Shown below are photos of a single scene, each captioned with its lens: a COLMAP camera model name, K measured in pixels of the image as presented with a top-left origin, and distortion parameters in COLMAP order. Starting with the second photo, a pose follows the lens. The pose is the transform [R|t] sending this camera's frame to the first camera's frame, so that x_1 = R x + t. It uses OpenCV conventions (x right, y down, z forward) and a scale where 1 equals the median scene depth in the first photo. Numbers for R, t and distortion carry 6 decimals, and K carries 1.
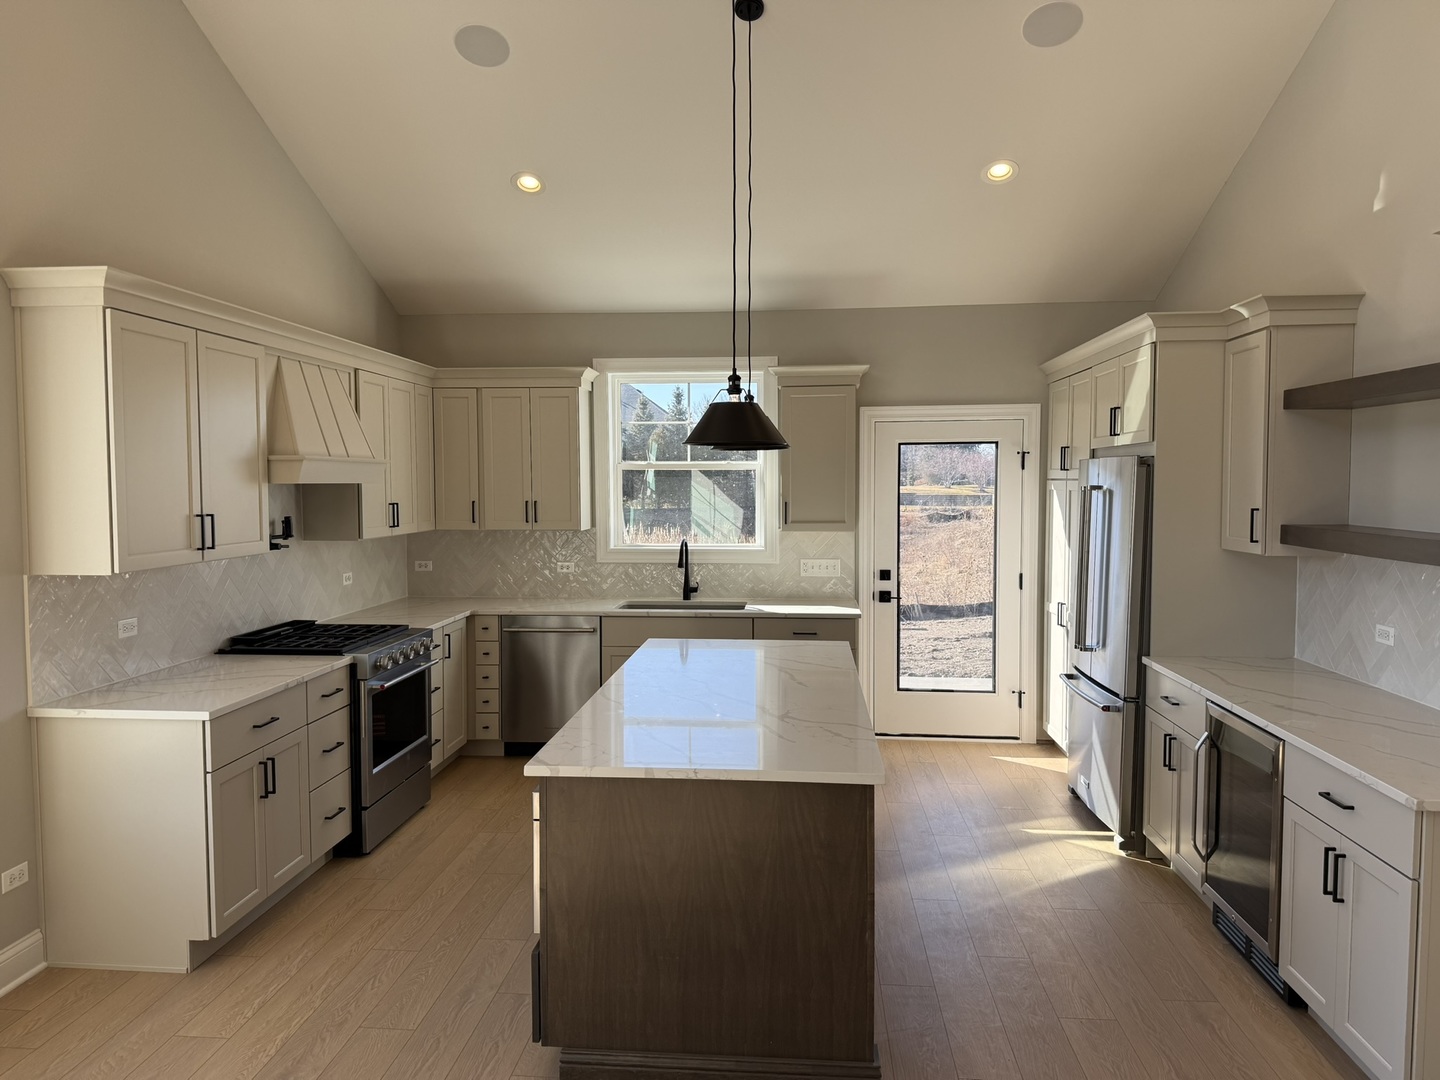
lens RADIAL K [[1021.9, 0, 720.0], [0, 1021.9, 540.0], [0, 0, 1]] dist [0.186452, -0.262458]
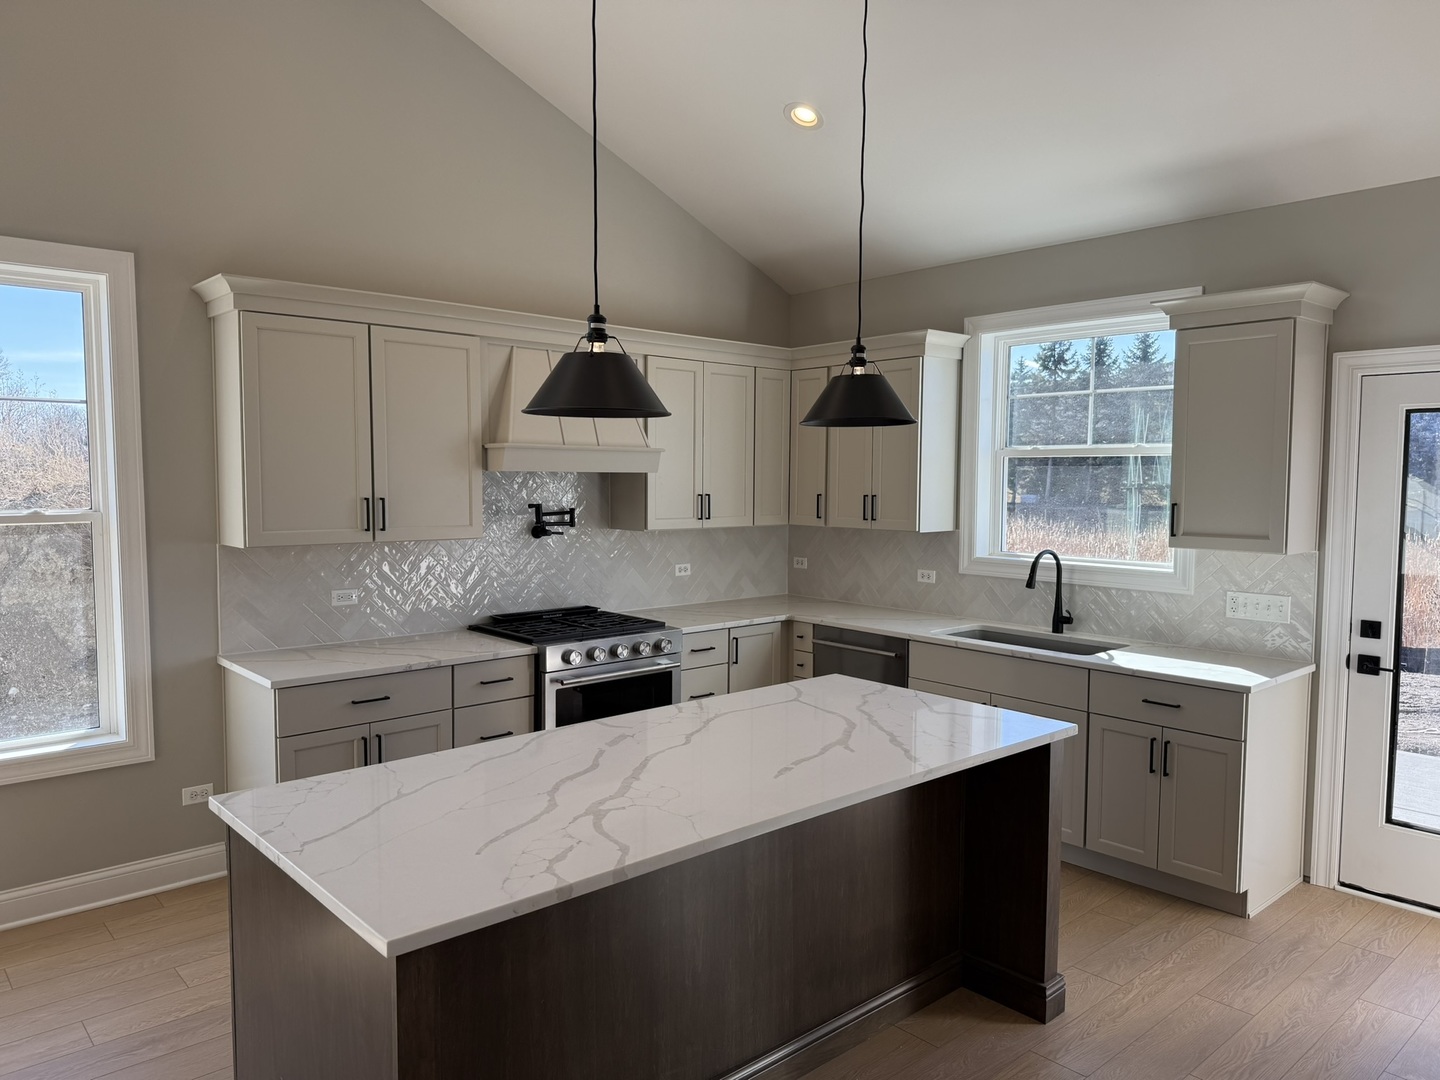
lens RADIAL K [[1021.9, 0, 720.0], [0, 1021.9, 540.0], [0, 0, 1]] dist [0.186452, -0.262458]
pose [[0.729454, 0.050772, -0.682143, 0.310124], [-0.048330, 0.998575, 0.022642, -0.014010], [0.682321, 0.016451, 0.730868, 0.294532]]
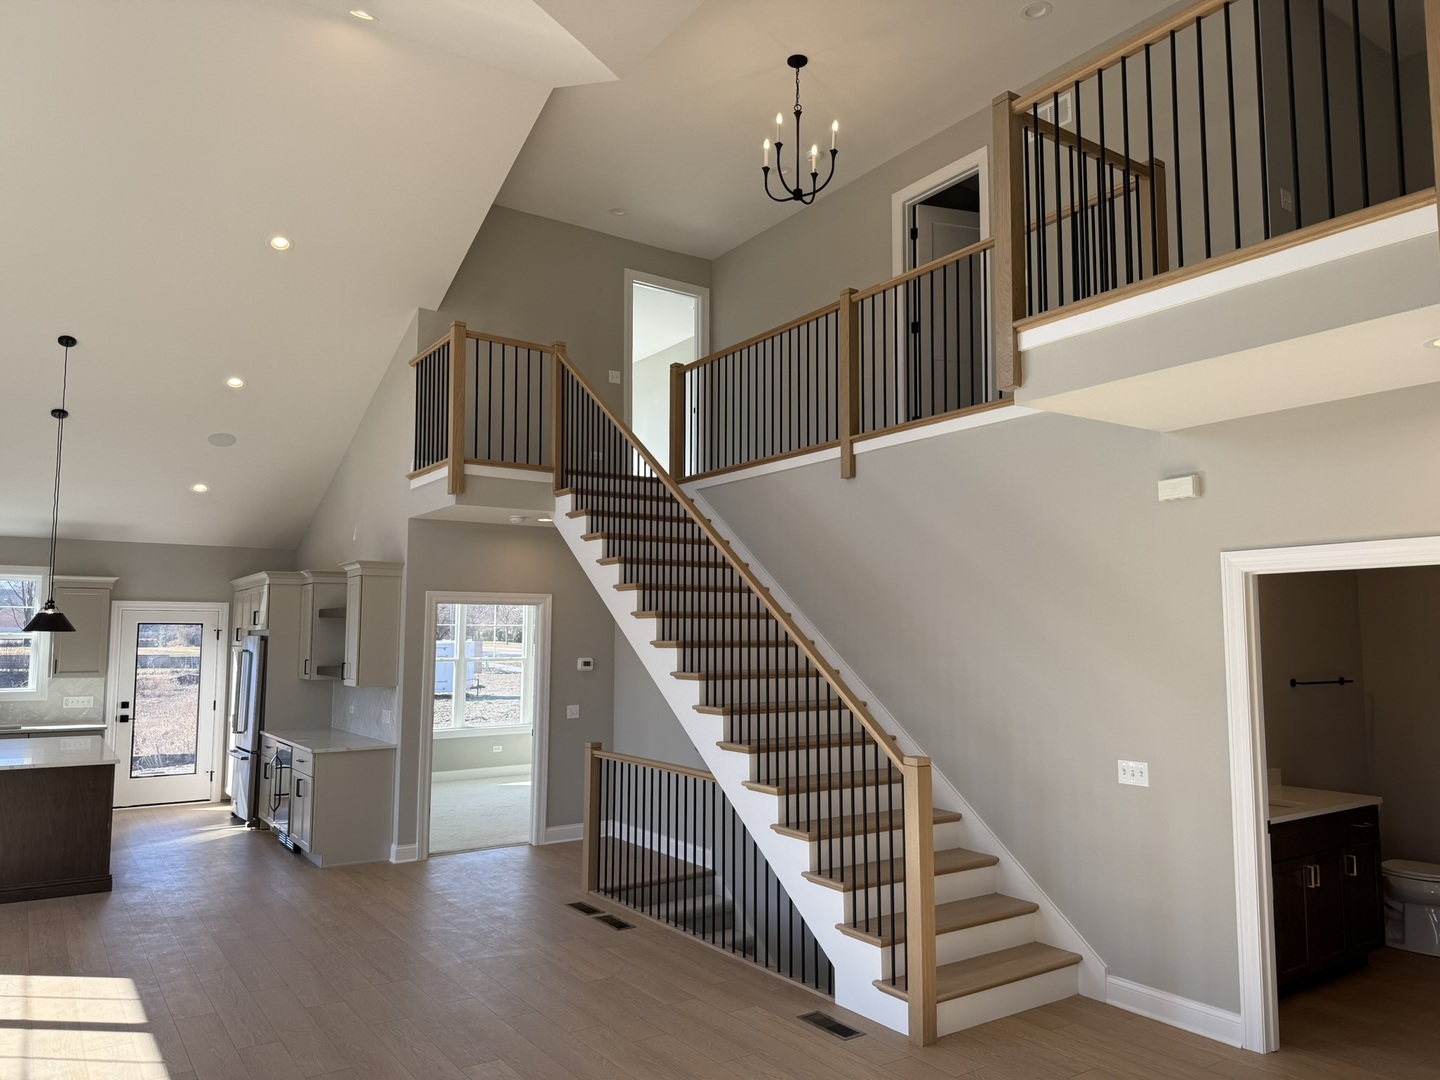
lens RADIAL K [[1001.0, 0, 720.0], [0, 1001.0, 540.0], [0, 0, 1]] dist [-0.000511, -0.001963]
pose [[0.772223, 0.064264, 0.632093, -0.130659], [0.036373, 0.988768, -0.144964, 0.040679], [-0.634309, 0.134936, 0.761212, -0.843628]]
